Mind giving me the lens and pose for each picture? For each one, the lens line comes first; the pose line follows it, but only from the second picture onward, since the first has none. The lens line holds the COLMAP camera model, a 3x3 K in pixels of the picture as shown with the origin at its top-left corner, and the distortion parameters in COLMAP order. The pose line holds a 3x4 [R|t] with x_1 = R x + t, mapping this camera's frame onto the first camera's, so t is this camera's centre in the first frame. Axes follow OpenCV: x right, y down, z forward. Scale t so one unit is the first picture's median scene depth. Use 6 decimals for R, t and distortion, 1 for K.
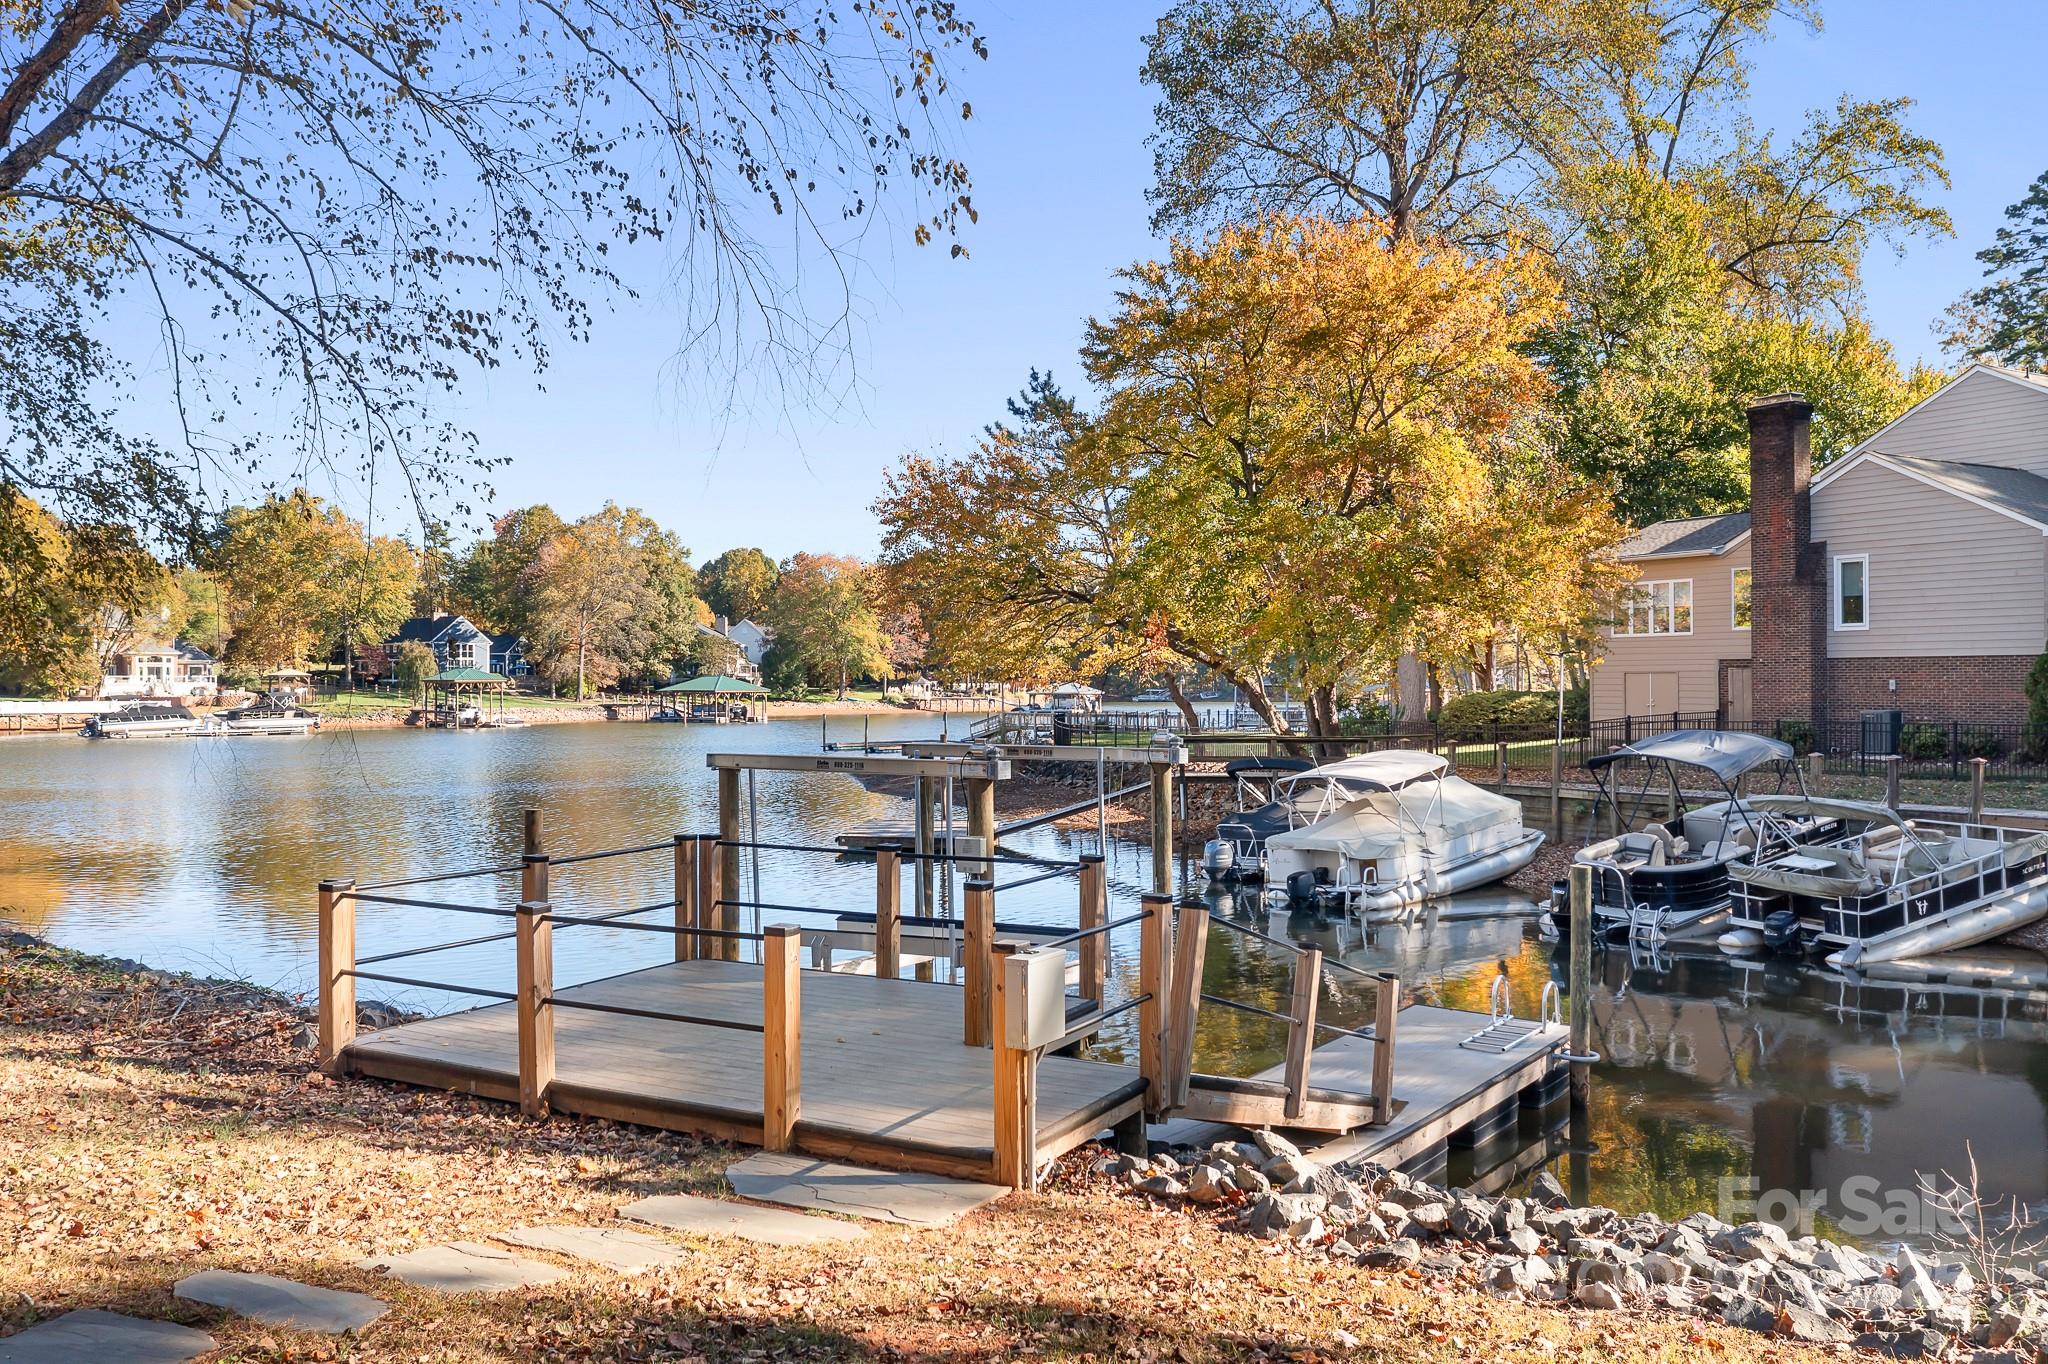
lens RADIAL K [[1637.0, 0, 1024.0], [0, 1637.0, 682.0], [0, 0, 1]] dist [-0.014596, -0.002287]
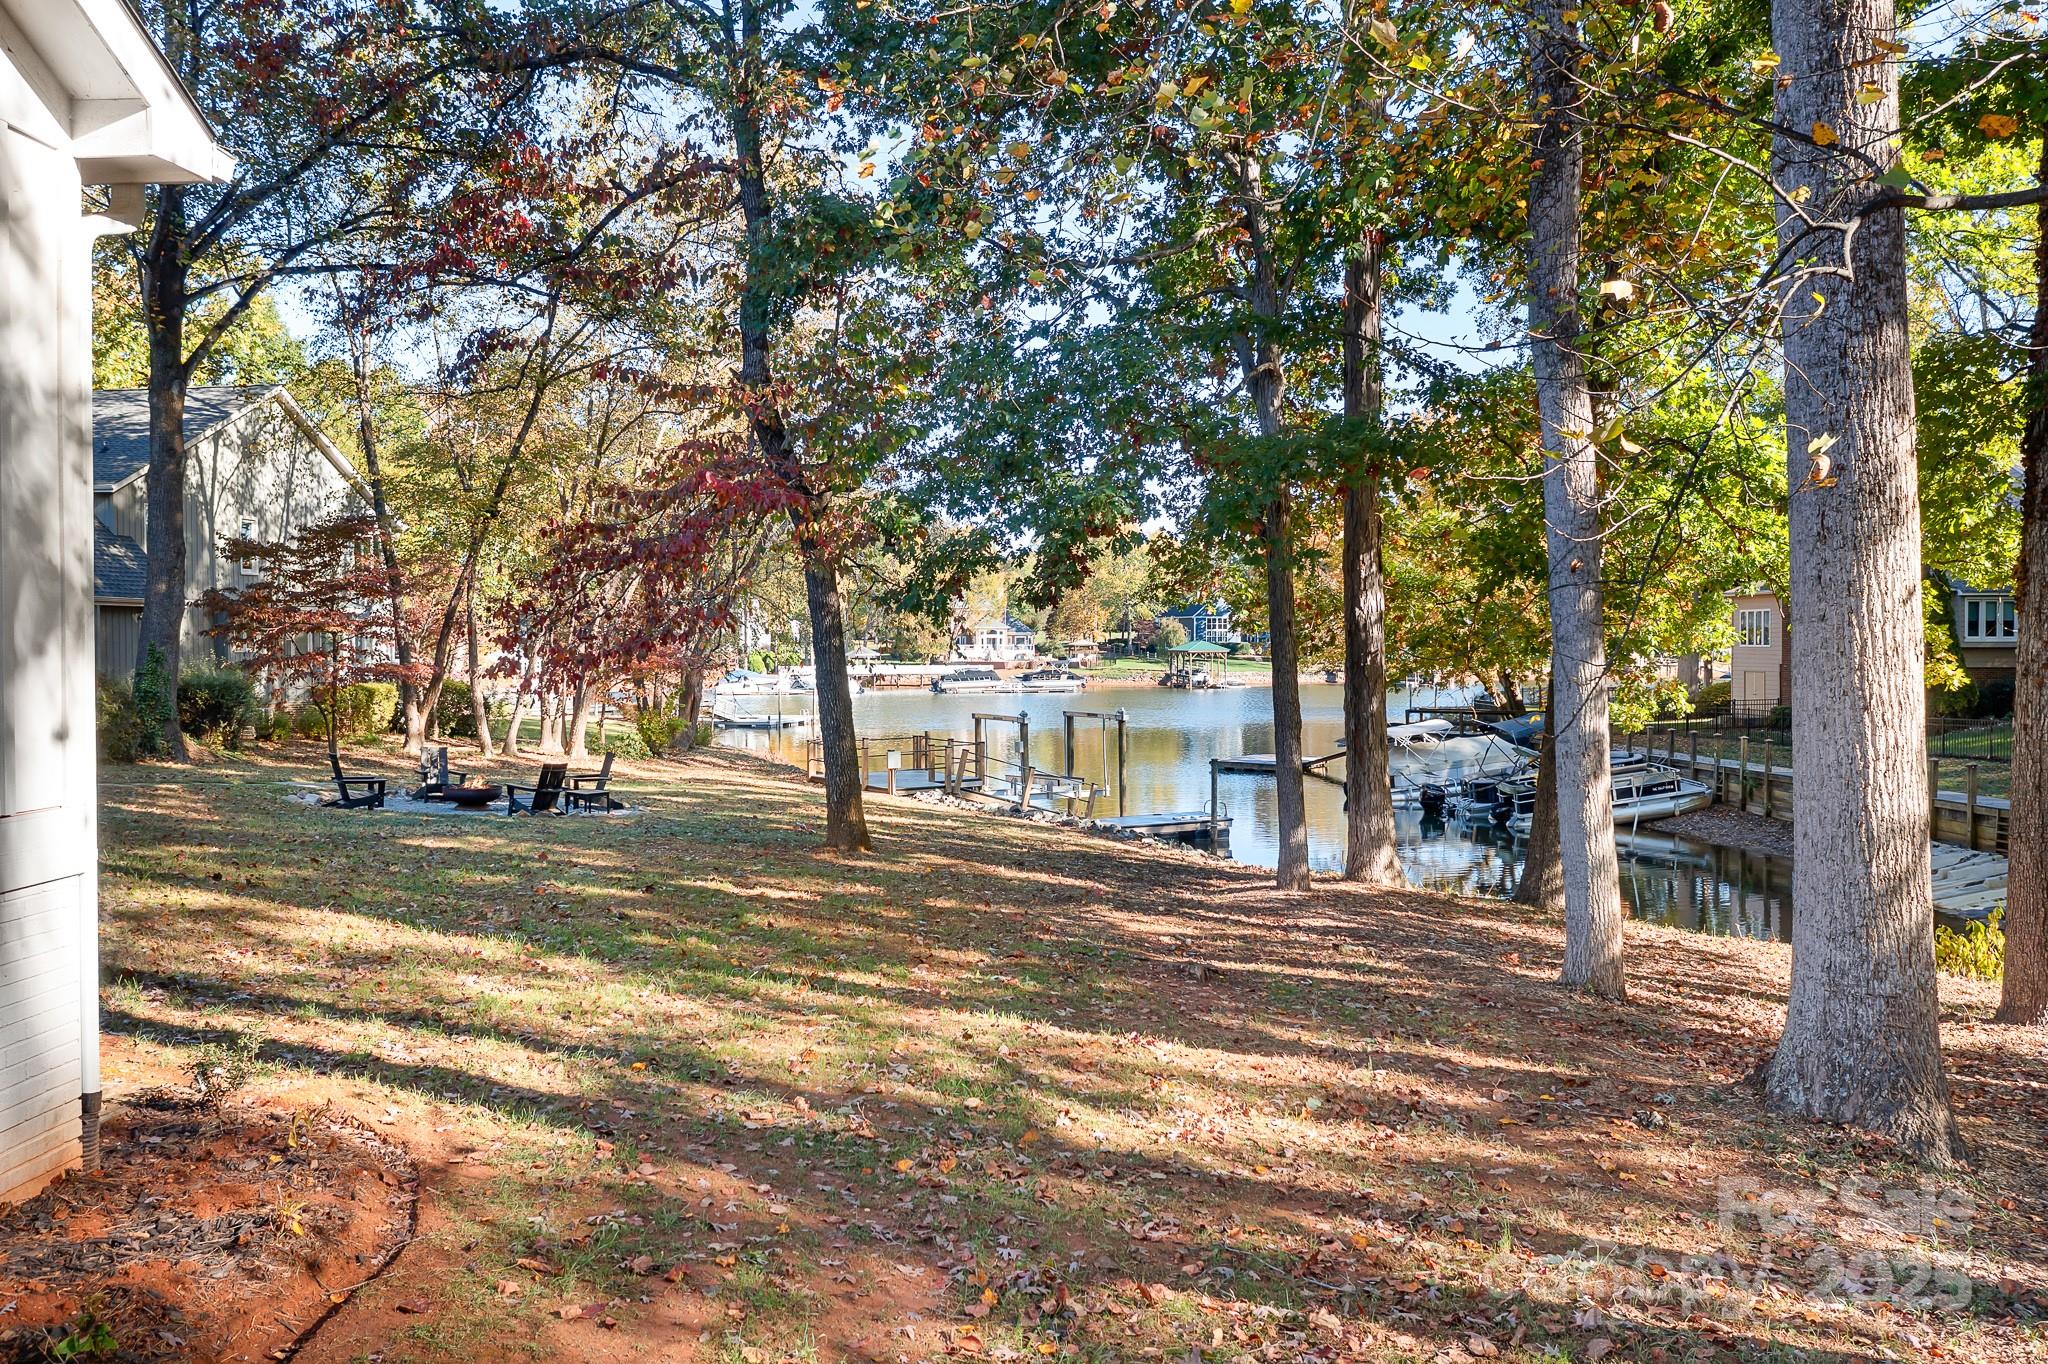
lens RADIAL K [[1641.9, 0, 1034.5], [0, 1641.9, 676.0], [0, 0, 1]] dist [-0.013847, -0.000541]
pose [[0.880240, 0.011018, -0.474400, 0.126938], [-0.000264, 0.999742, 0.022729, -0.008862], [0.474528, -0.019882, 0.880016, -0.150339]]
